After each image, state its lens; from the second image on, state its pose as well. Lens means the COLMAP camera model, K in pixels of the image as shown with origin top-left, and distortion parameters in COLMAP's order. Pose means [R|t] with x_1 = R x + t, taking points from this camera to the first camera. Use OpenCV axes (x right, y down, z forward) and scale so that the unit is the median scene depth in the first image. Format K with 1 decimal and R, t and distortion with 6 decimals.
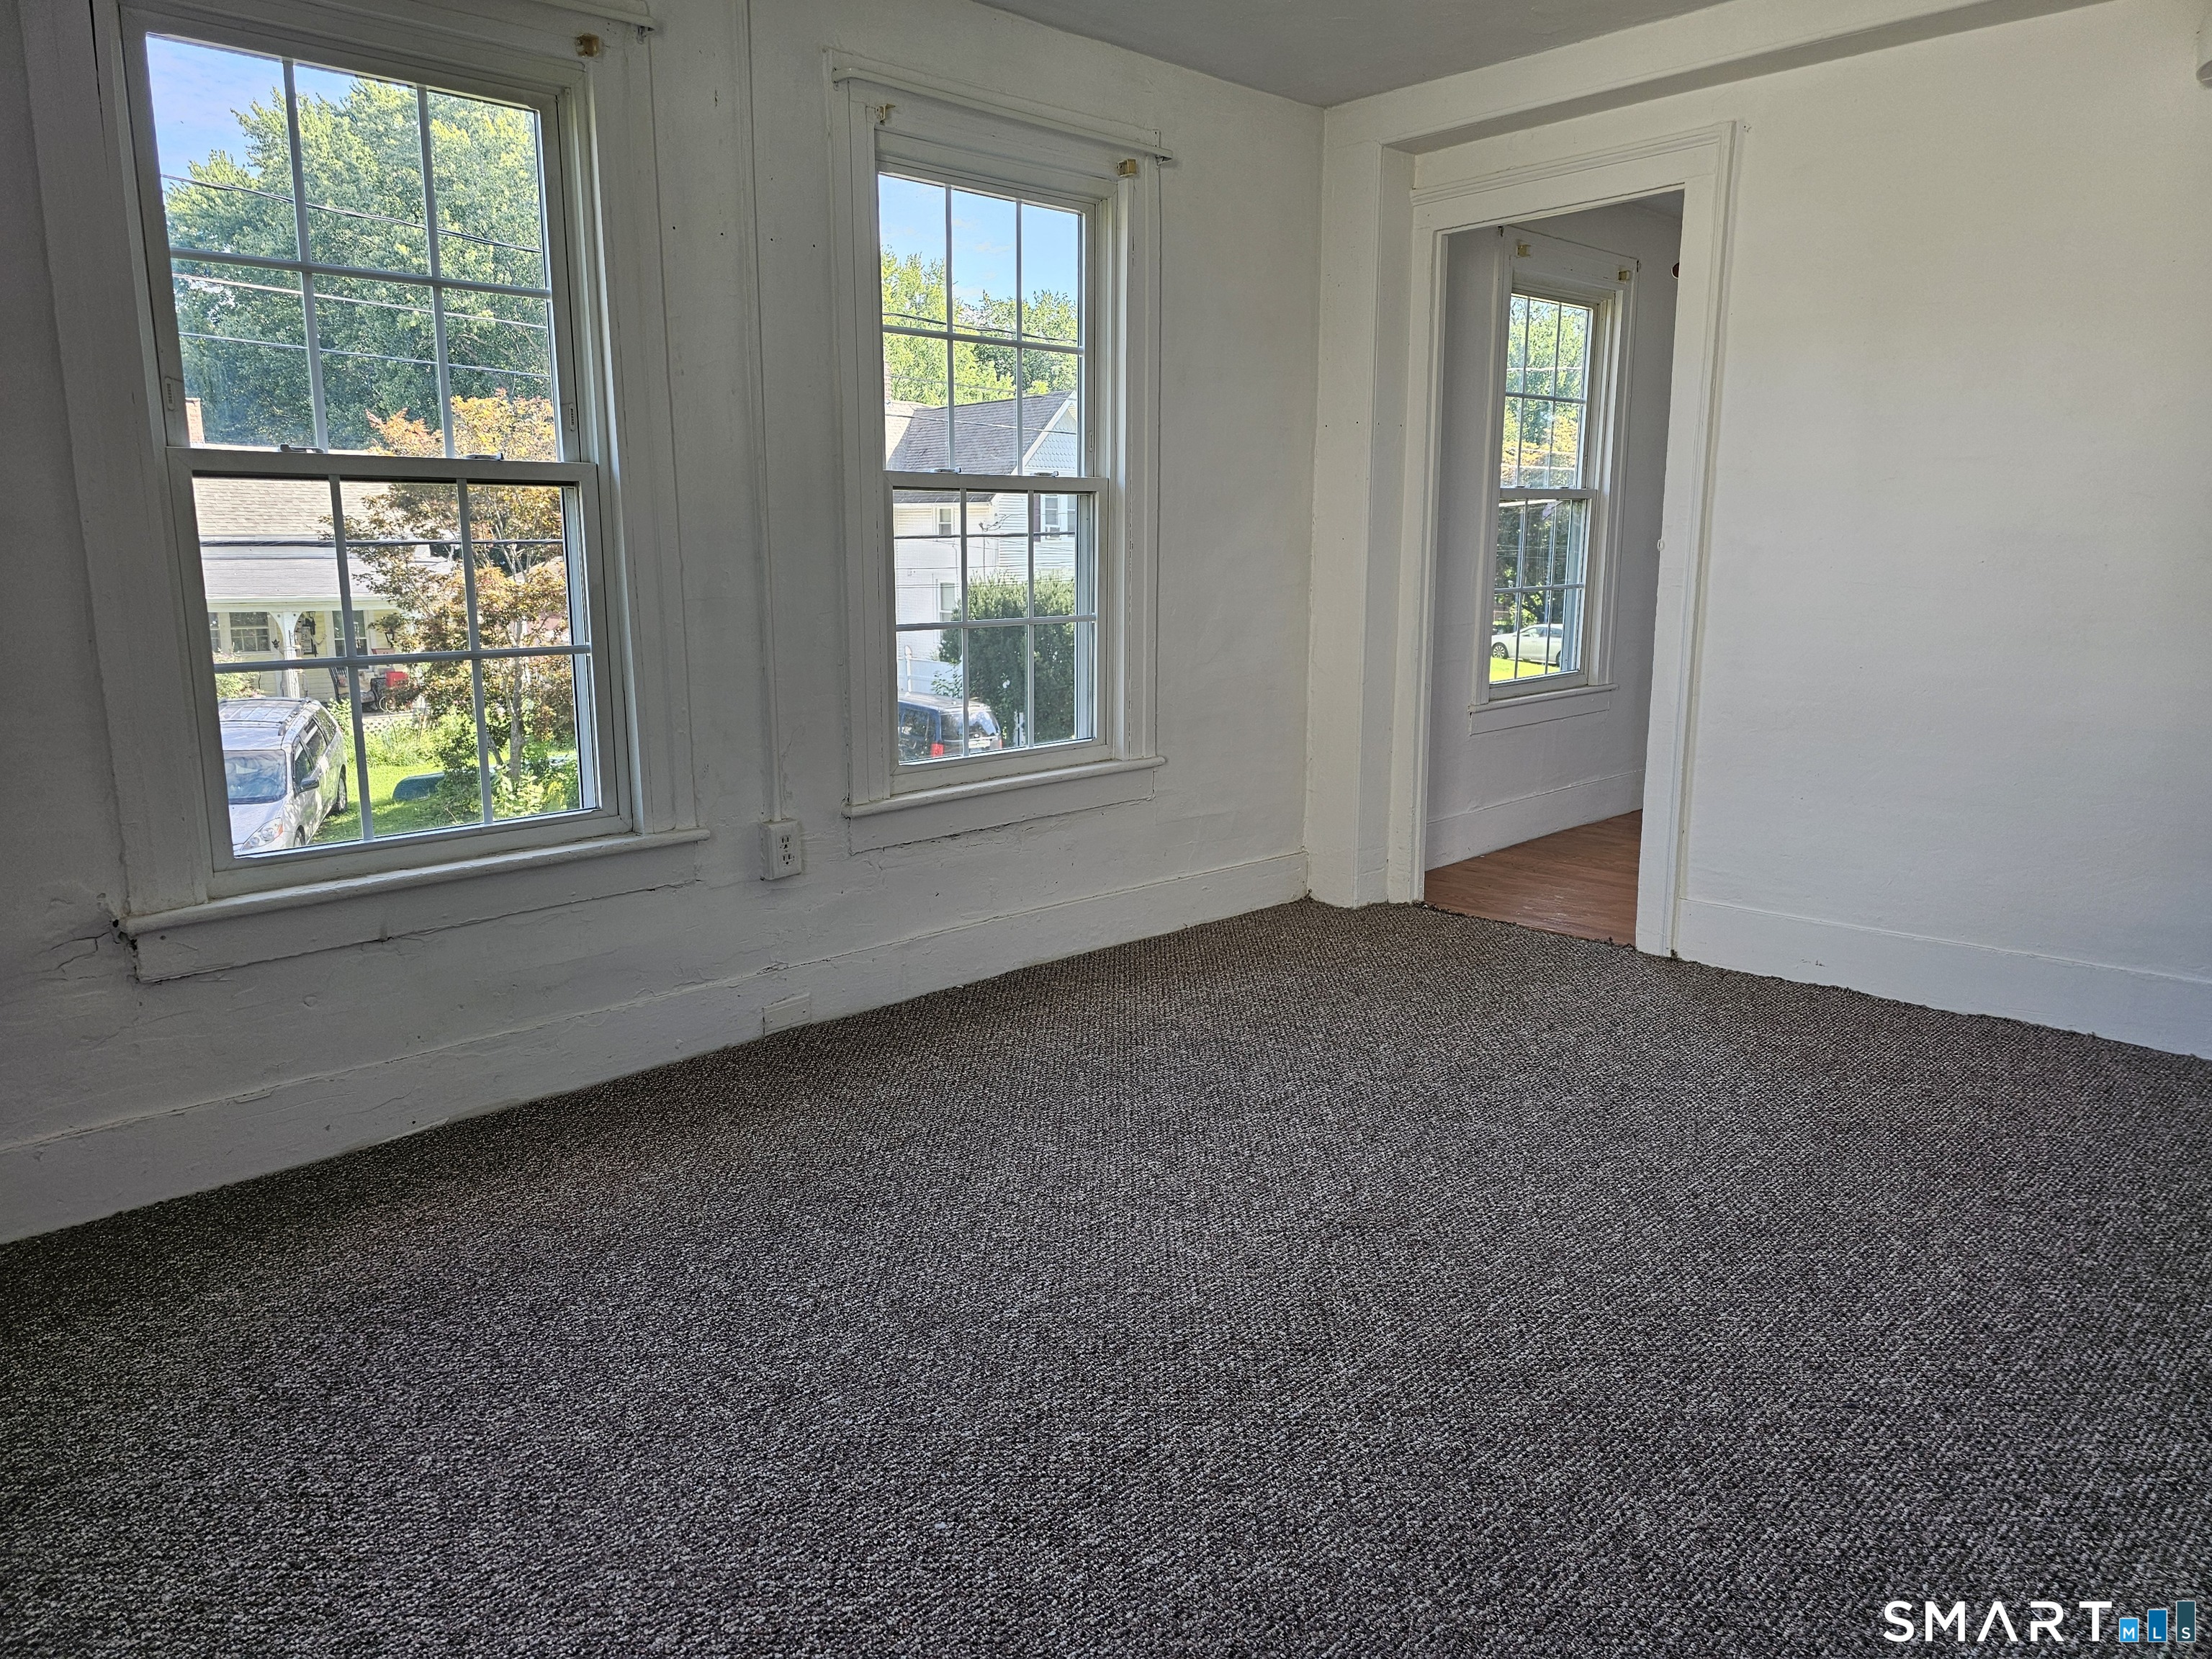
lens RADIAL K [[1485.5, 0, 1070.7], [0, 1485.5, 790.7], [0, 0, 1]] dist [0.070569, -0.067117]
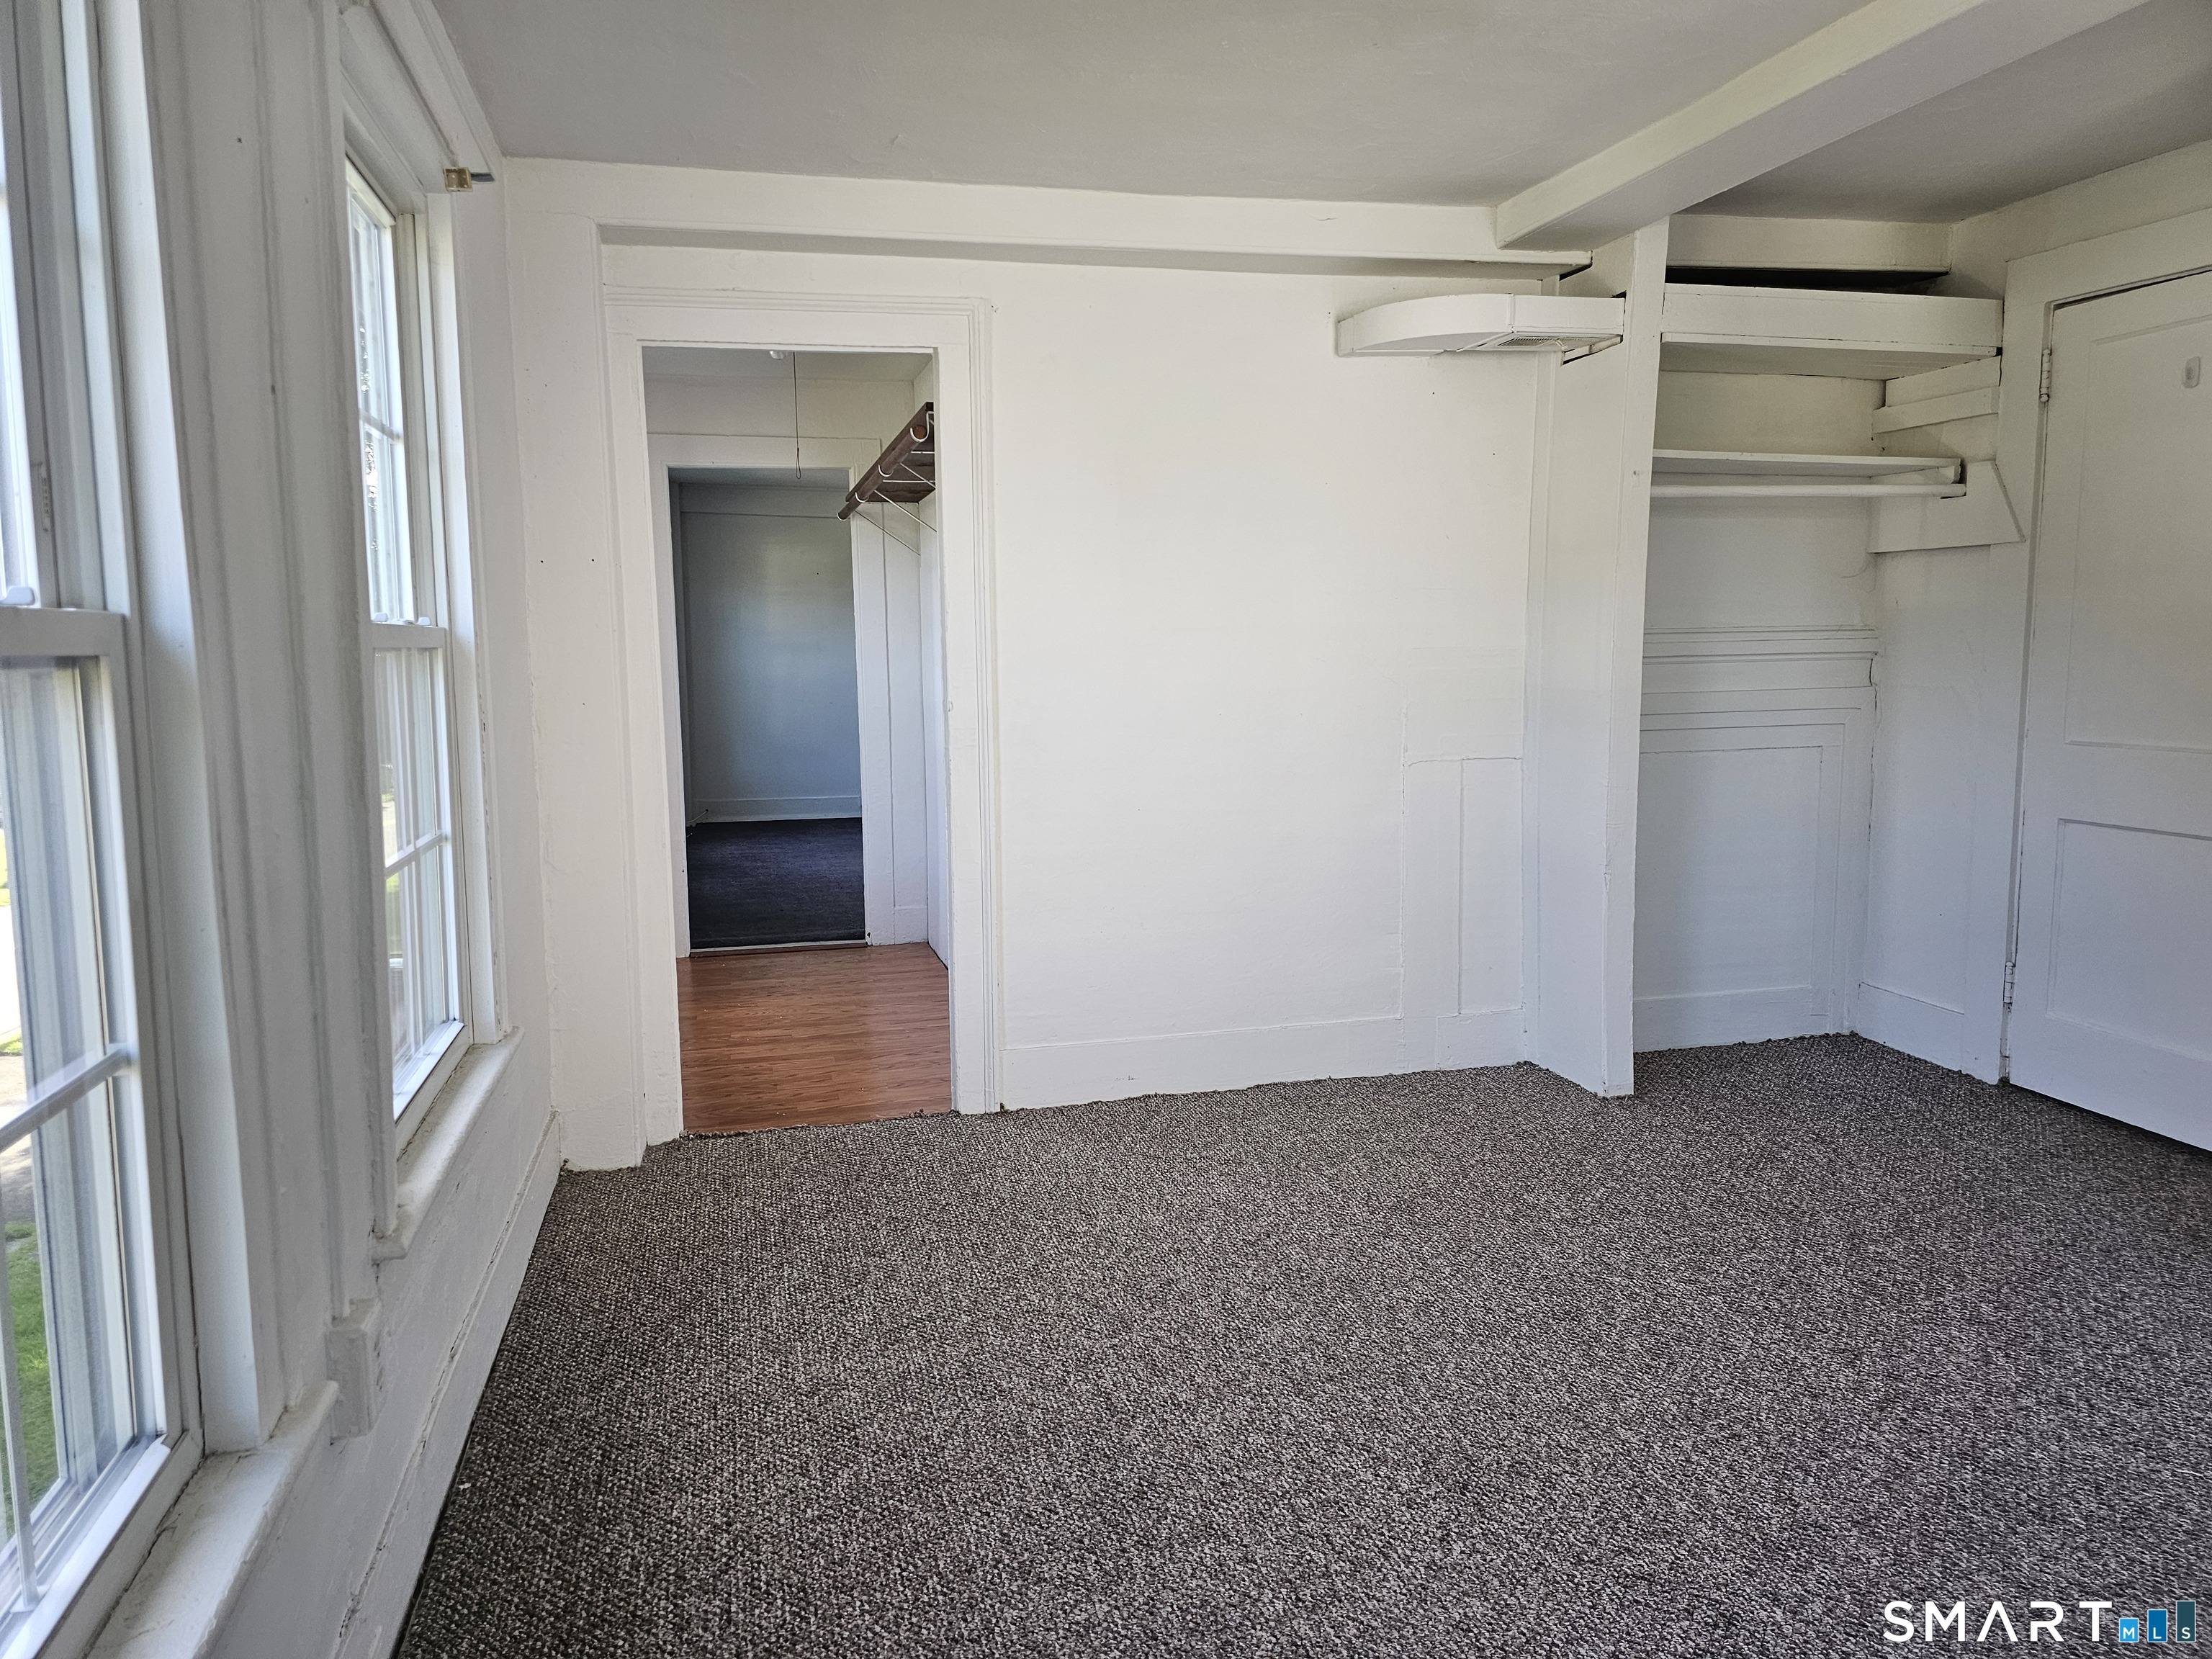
lens RADIAL K [[1485.5, 0, 1066.1], [0, 1485.5, 822.9], [0, 0, 1]] dist [0.070569, -0.067117]
pose [[0.508757, -0.102581, 0.854777, -0.482728], [0.155217, 0.987535, 0.026129, -0.116436], [-0.846802, 0.119382, 0.518338, 0.508919]]
